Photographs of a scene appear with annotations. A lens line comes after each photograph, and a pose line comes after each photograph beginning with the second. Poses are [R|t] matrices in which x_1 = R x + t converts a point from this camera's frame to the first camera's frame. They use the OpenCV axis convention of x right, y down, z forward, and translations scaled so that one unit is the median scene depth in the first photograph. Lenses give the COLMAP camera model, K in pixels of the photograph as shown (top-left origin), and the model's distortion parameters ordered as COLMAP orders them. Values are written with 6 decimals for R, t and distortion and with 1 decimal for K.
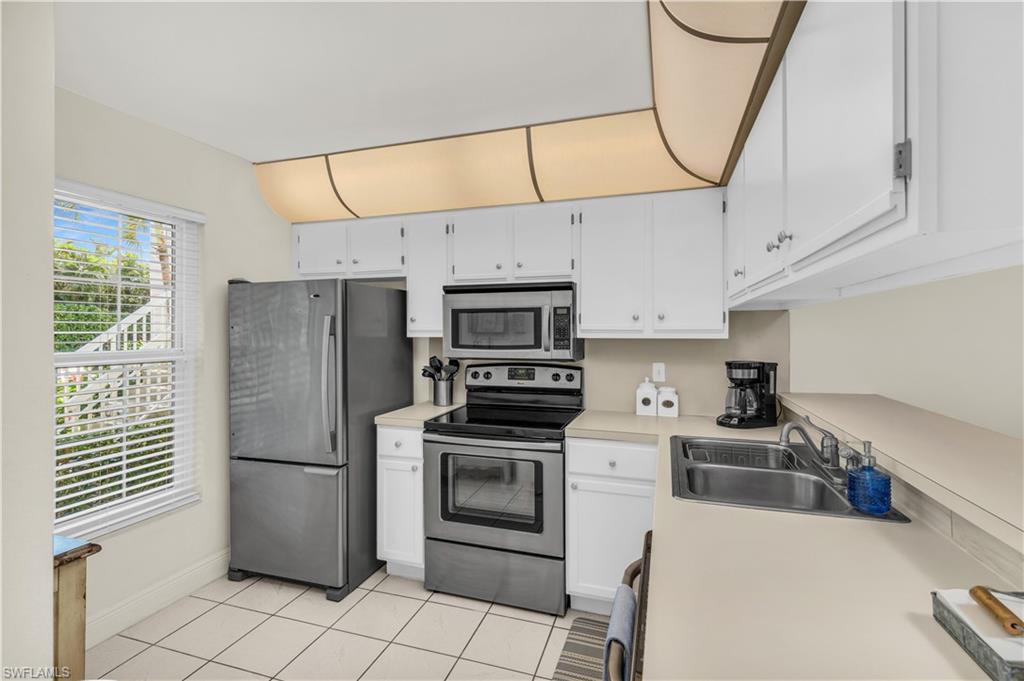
lens RADIAL K [[478.3, 0, 510.8], [0, 478.3, 328.4], [0, 0, 1]] dist [0.049671, 0.000049]
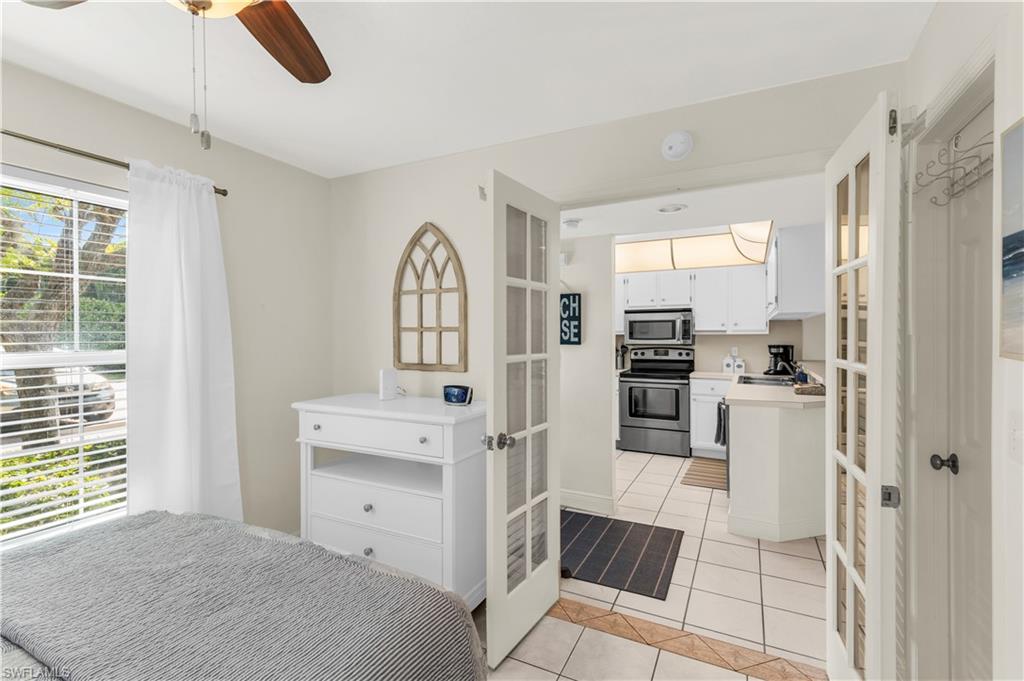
lens RADIAL K [[465.4, 0, 513.0], [0, 465.4, 335.7], [0, 0, 1]] dist [0.025411, -0.000136]
pose [[0.988382, -0.004264, -0.151933, -0.326083], [0.005924, 0.999928, 0.010471, 0.000238], [0.151878, -0.011249, 0.988335, -1.126448]]
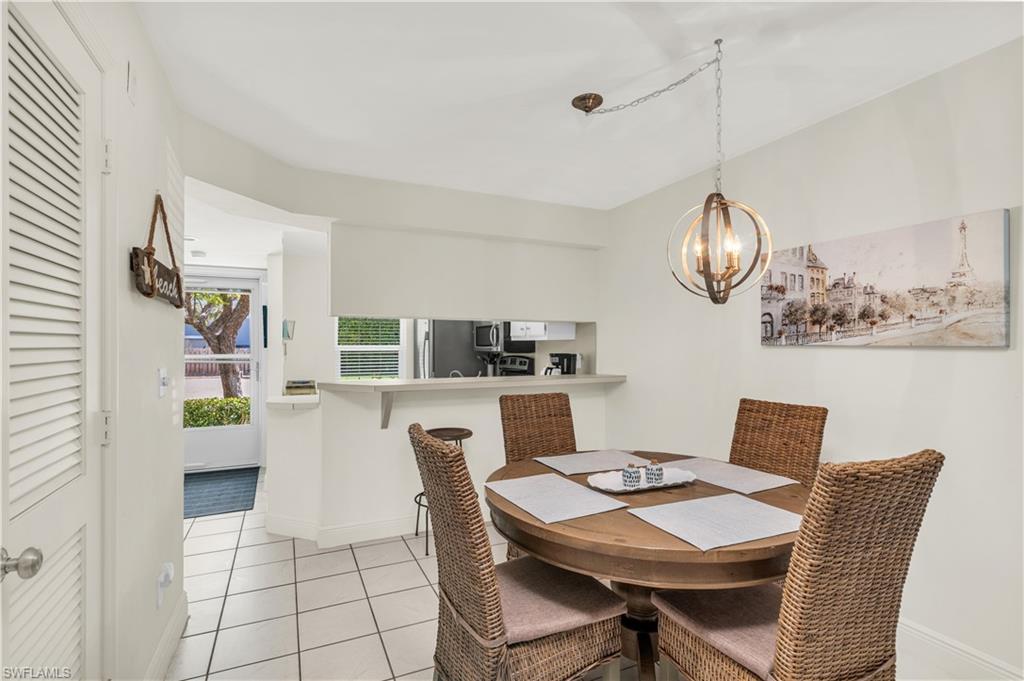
lens RADIAL K [[470.2, 0, 504.9], [0, 470.2, 340.2], [0, 0, 1]] dist [0.002017, 0.000071]
pose [[0.681859, -0.008423, -0.731435, 1.454827], [0.006296, 0.999964, -0.005646, 0.028432], [0.731456, -0.000755, 0.681888, -0.262535]]
